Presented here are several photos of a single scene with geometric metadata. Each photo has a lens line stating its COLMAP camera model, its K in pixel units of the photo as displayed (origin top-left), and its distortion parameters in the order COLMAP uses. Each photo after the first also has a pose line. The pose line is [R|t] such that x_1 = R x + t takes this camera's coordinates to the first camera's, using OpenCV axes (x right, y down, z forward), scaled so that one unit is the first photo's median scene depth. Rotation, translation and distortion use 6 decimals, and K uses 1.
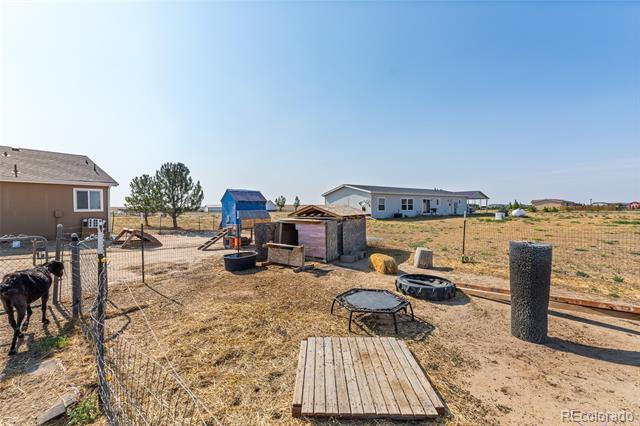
lens RADIAL K [[268.5, 0, 320.2], [0, 268.5, 210.4], [0, 0, 1]] dist [-0.006721, -0.000653]
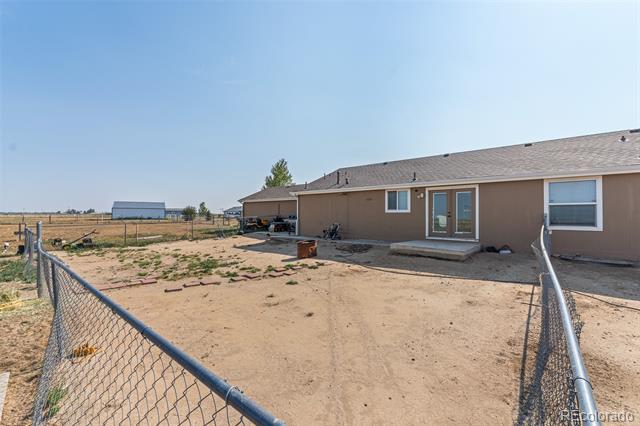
lens RADIAL K [[268.5, 0, 319.7], [0, 268.5, 212.0], [0, 0, 1]] dist [-0.006721, -0.000653]
pose [[-0.115901, 0.000930, -0.993260, -0.249988], [-0.010657, 0.999941, 0.002179, -0.003026], [0.993204, 0.010838, -0.115884, 0.178014]]
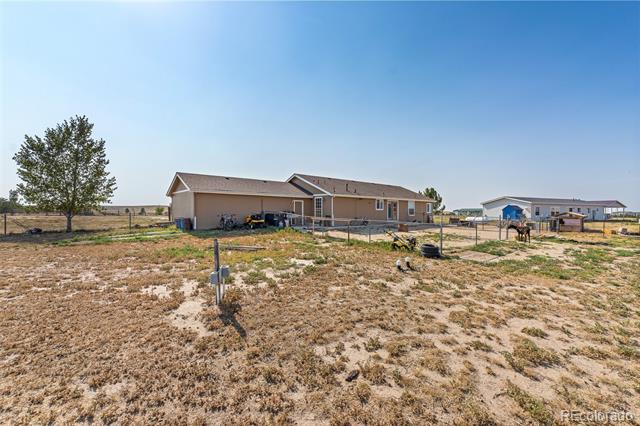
lens RADIAL K [[268.5, 0, 317.7], [0, 268.5, 213.0], [0, 0, 1]] dist [-0.006721, -0.000653]
pose [[0.964378, 0.012552, -0.264229, -0.835638], [-0.015320, 0.999847, -0.008420, 0.027806], [0.264083, 0.012168, 0.964423, -1.083273]]
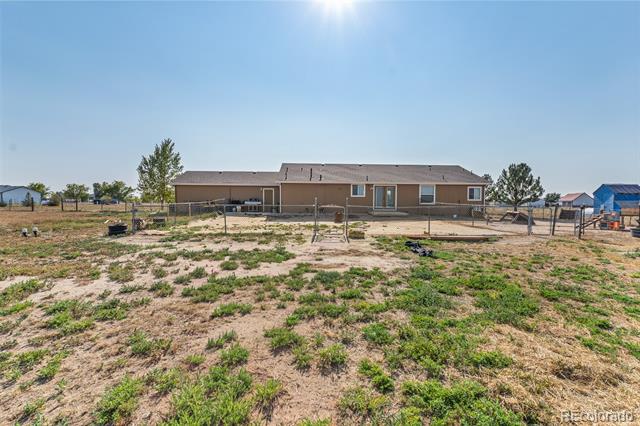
lens RADIAL K [[268.5, 0, 317.7], [0, 268.5, 214.5], [0, 0, 1]] dist [-0.006721, -0.000653]
pose [[0.582694, 0.052700, -0.810981, -0.062441], [-0.021041, 0.998539, 0.049771, 0.019223], [0.812419, -0.011938, 0.582952, -0.520071]]
